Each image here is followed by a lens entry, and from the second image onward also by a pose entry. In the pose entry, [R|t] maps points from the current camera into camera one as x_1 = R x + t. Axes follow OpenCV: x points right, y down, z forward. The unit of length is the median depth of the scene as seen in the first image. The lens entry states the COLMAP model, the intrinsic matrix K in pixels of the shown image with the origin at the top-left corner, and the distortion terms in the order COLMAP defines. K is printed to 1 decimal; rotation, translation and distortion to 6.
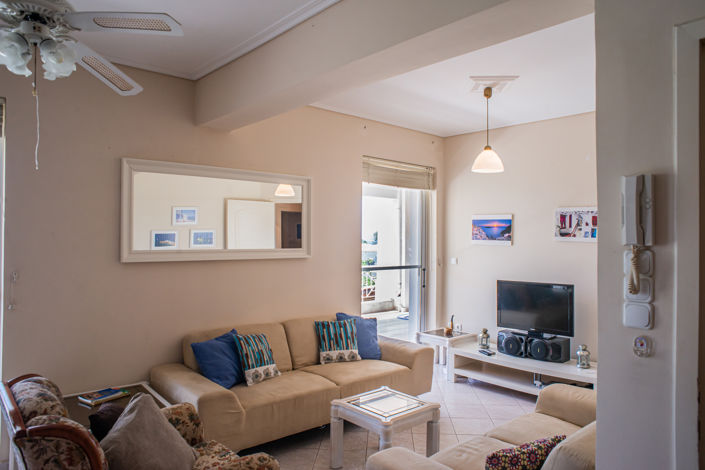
lens RADIAL K [[473.9, 0, 352.5], [0, 473.9, 235.0], [0, 0, 1]] dist [-0.049377, 0.002744]
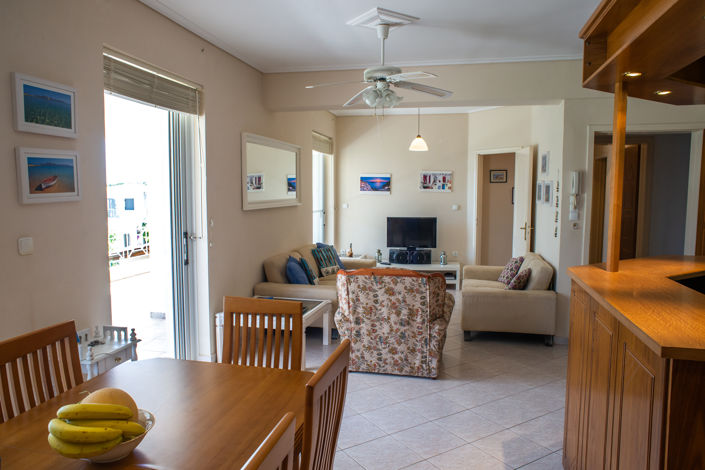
lens RADIAL K [[473.9, 0, 352.5], [0, 473.9, 235.0], [0, 0, 1]] dist [-0.049377, 0.002744]
pose [[0.821173, -0.060944, 0.567416, -0.699377], [0.000242, 0.994318, 0.106446, -0.011496], [-0.570680, -0.087273, 0.816522, -0.216055]]
